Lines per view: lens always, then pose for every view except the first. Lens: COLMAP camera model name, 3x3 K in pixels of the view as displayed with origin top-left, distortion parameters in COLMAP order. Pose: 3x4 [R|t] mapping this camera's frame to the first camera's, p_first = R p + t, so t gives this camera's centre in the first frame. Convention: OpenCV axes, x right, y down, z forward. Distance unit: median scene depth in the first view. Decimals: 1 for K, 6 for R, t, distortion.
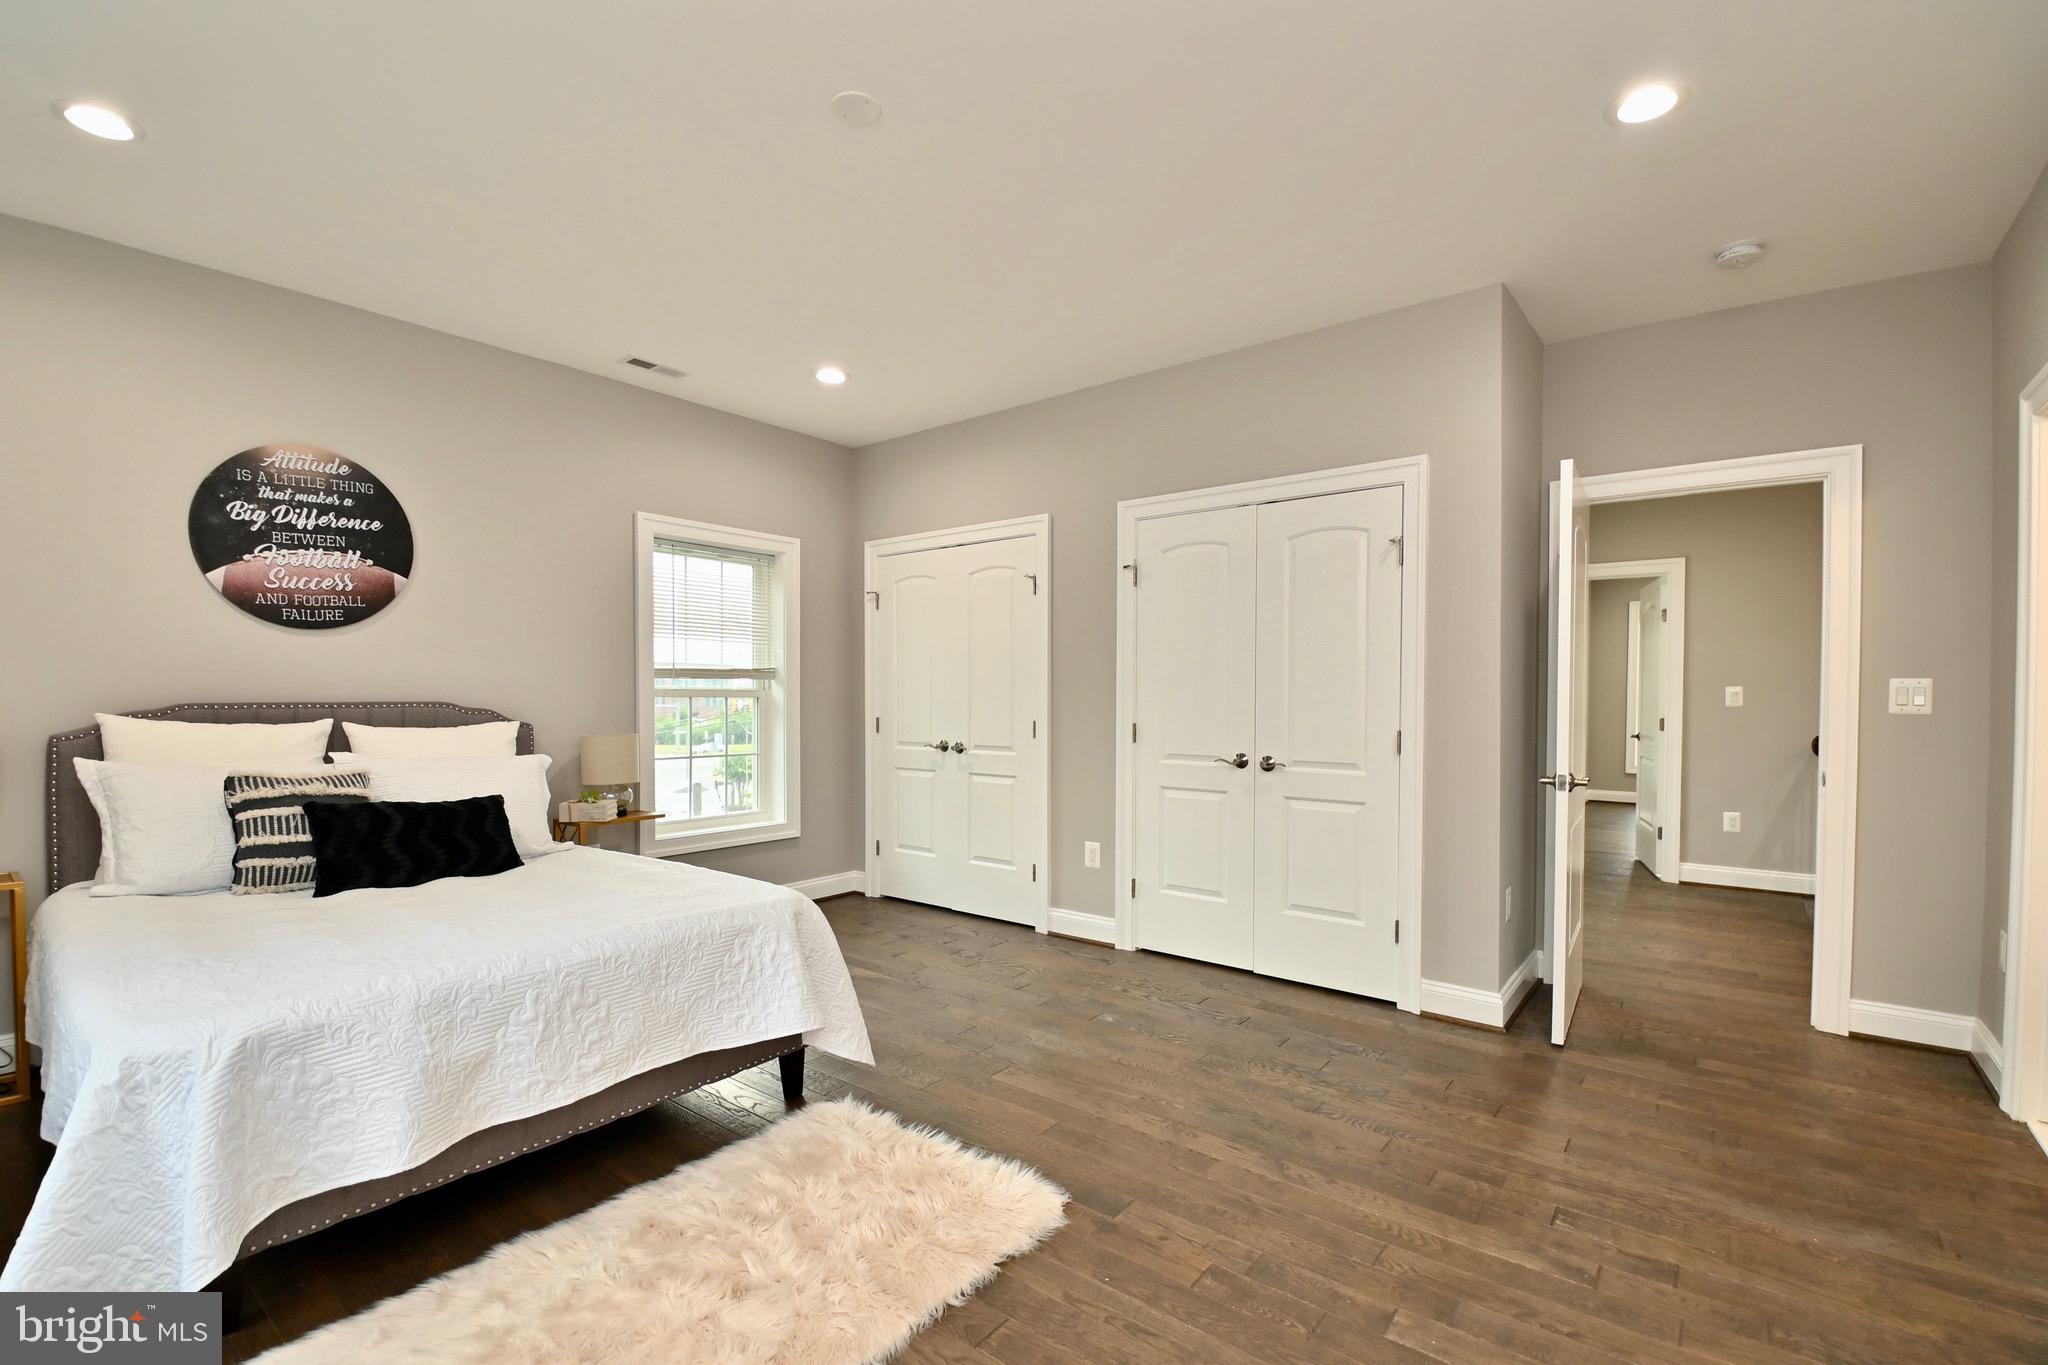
lens RADIAL K [[895.1, 0, 1046.1], [0, 895.1, 713.5], [0, 0, 1]] dist [-0.015709, -0.000599]
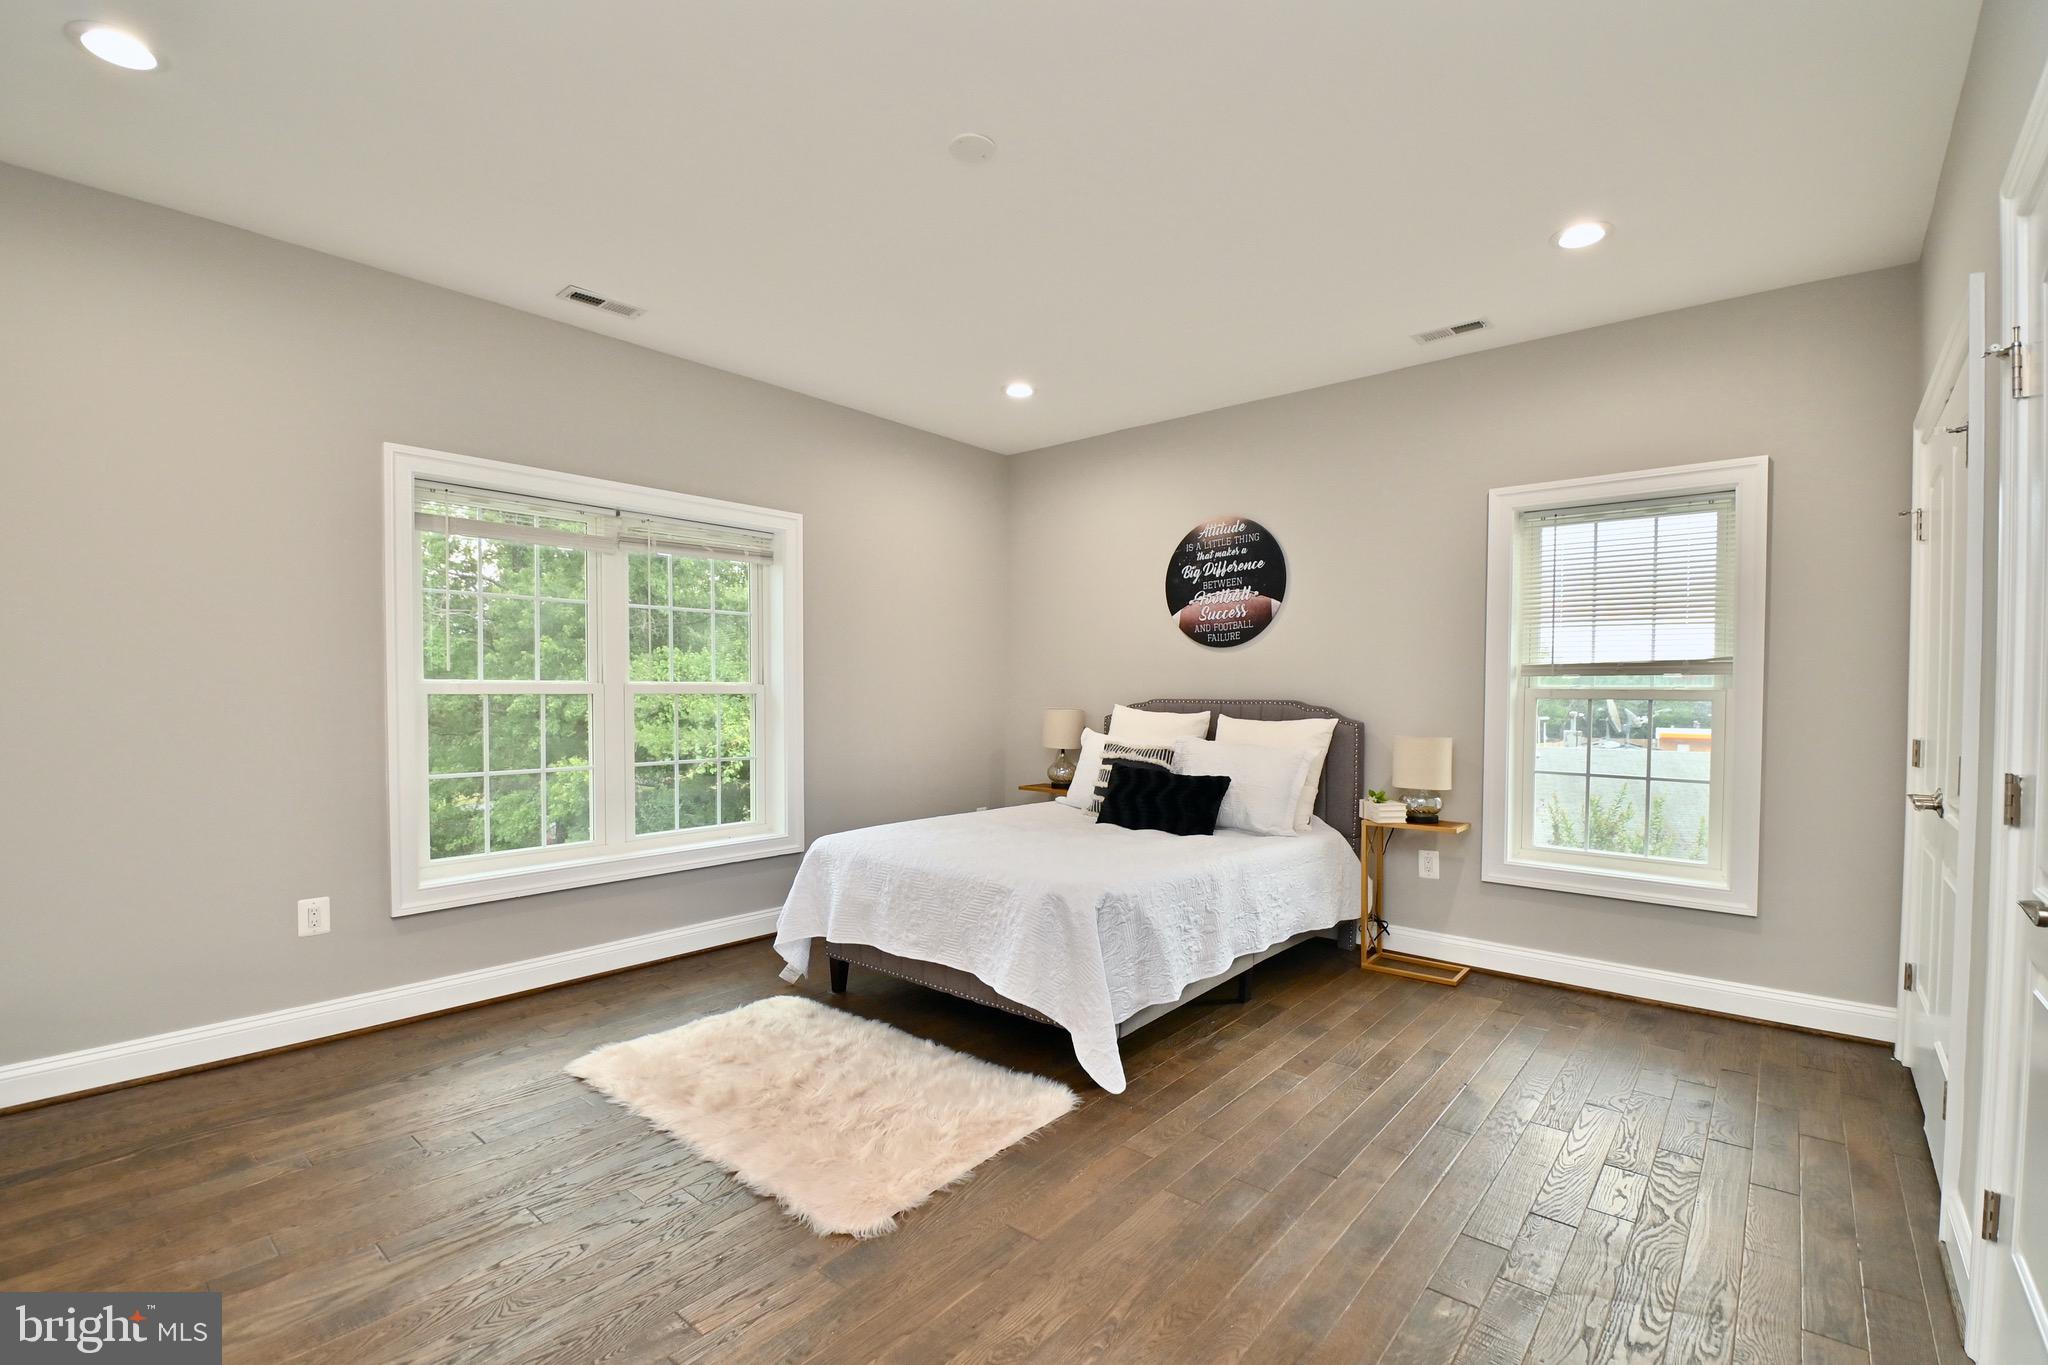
lens RADIAL K [[895.1, 0, 1046.1], [0, 895.1, 713.5], [0, 0, 1]] dist [-0.015709, -0.000599]
pose [[-0.041380, 0.020606, -0.998931, 0.603568], [-0.027393, 0.999388, 0.021750, -0.014025], [0.998768, 0.028264, -0.040790, 0.791618]]
